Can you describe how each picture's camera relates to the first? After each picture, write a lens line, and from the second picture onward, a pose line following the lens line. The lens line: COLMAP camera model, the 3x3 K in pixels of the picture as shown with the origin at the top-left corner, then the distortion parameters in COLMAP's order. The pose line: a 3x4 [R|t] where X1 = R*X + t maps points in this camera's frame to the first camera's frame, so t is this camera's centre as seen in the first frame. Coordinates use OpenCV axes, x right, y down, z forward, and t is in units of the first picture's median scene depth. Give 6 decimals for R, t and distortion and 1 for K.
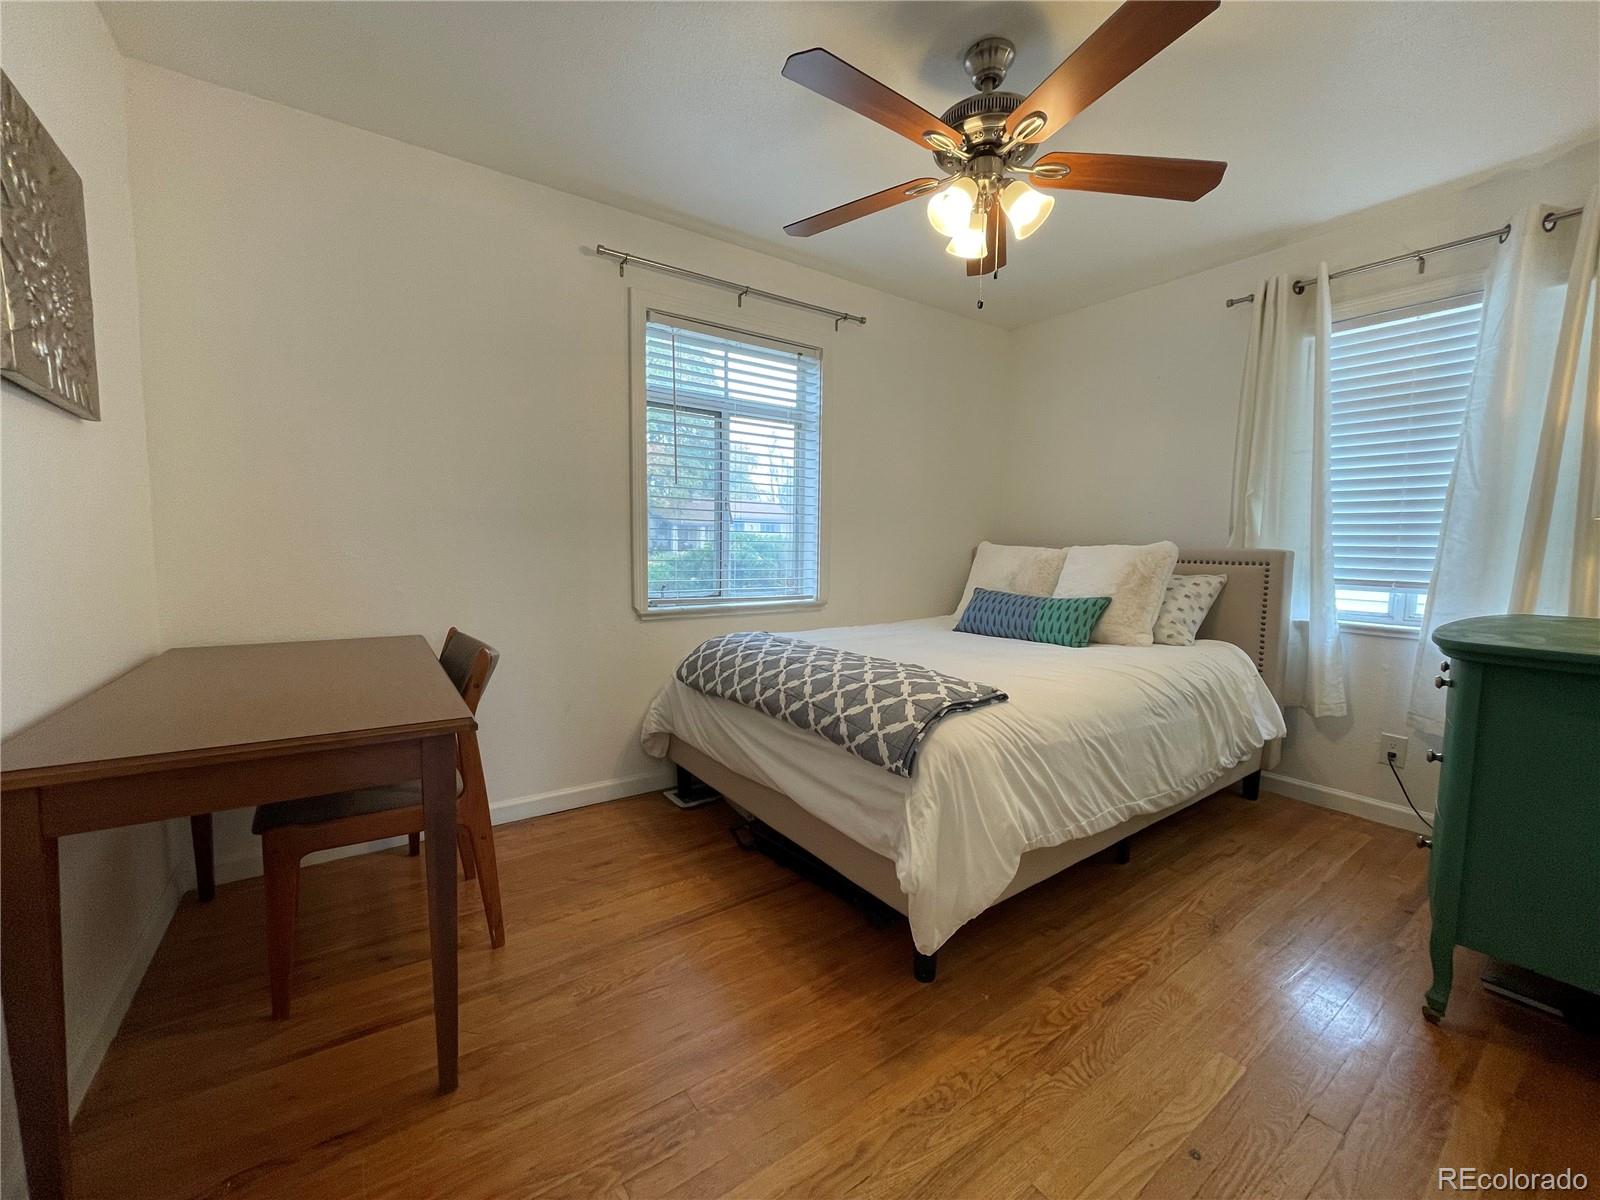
lens RADIAL K [[642.8, 0, 808.6], [0, 642.8, 602.9], [0, 0, 1]] dist [-0.002585, -0.000773]
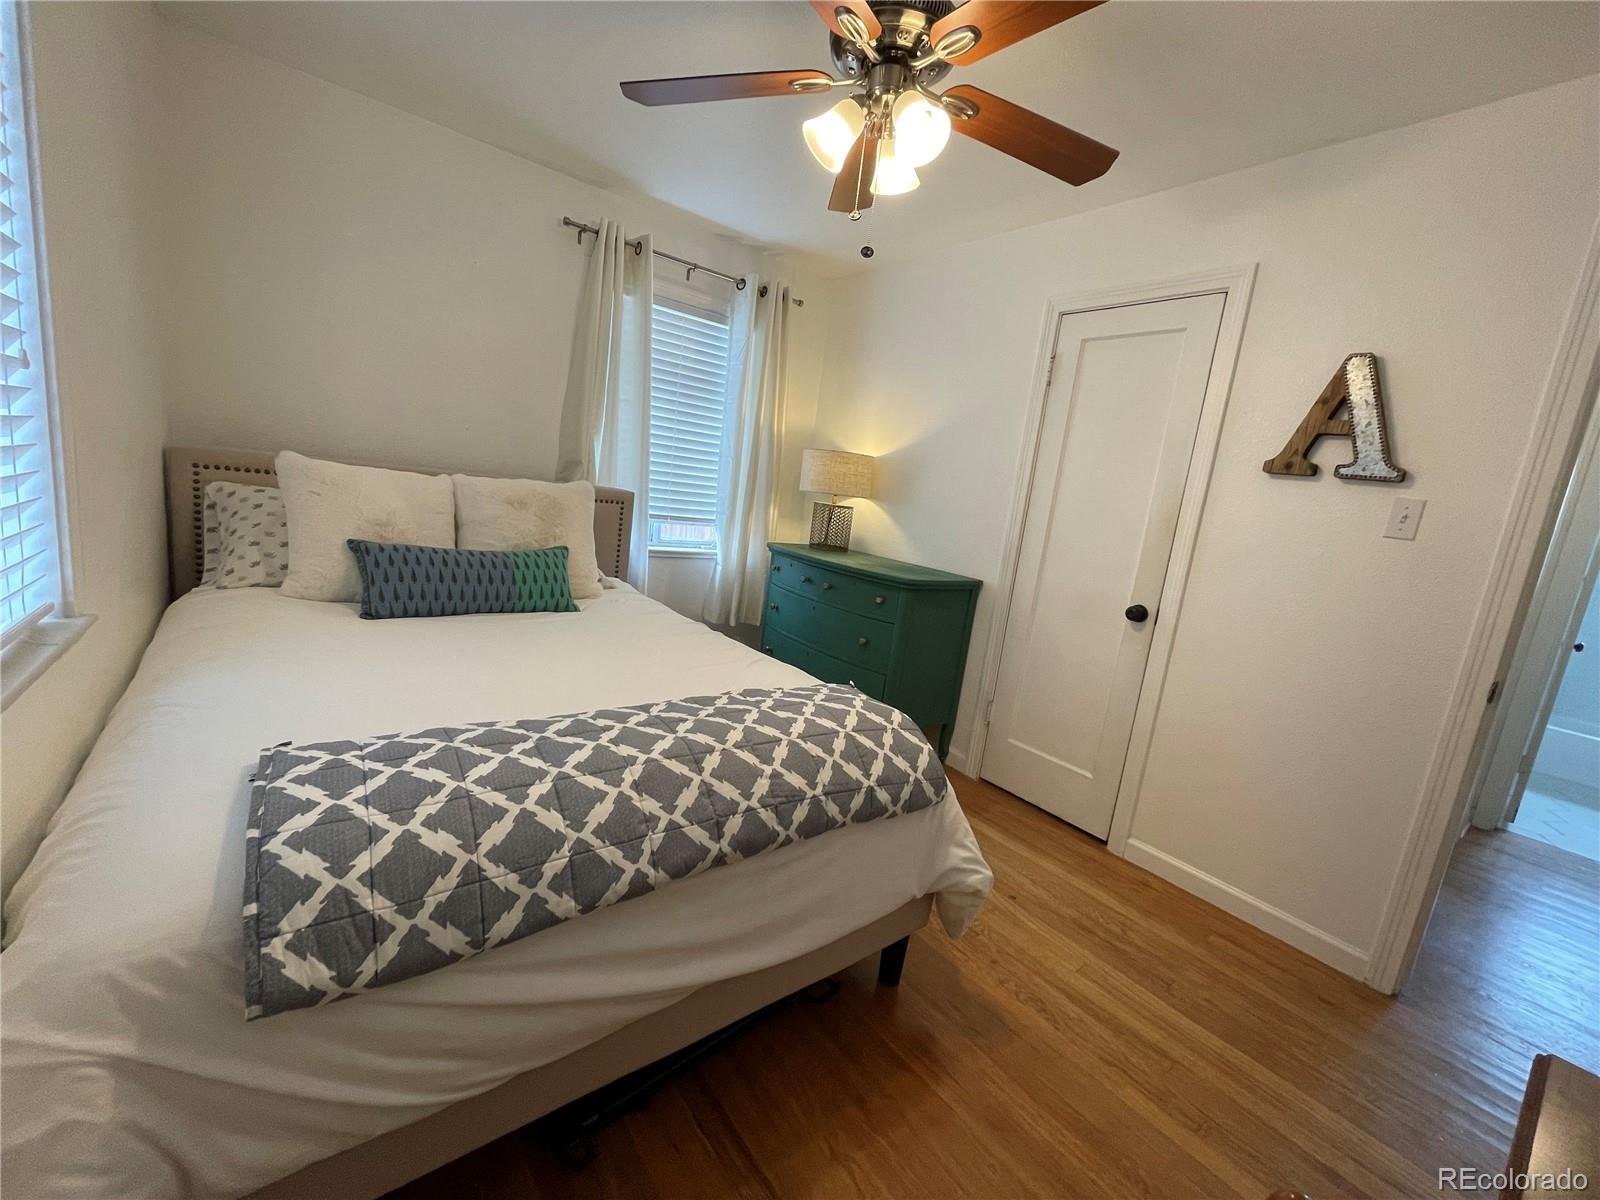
lens RADIAL K [[642.8, 0, 802.2], [0, 642.8, 603.9], [0, 0, 1]] dist [-0.002585, -0.000773]
pose [[-0.030746, -0.192144, 0.980885, -0.517085], [-0.032202, 0.981030, 0.191163, -0.138991], [-0.999008, -0.025709, -0.036350, 0.888360]]
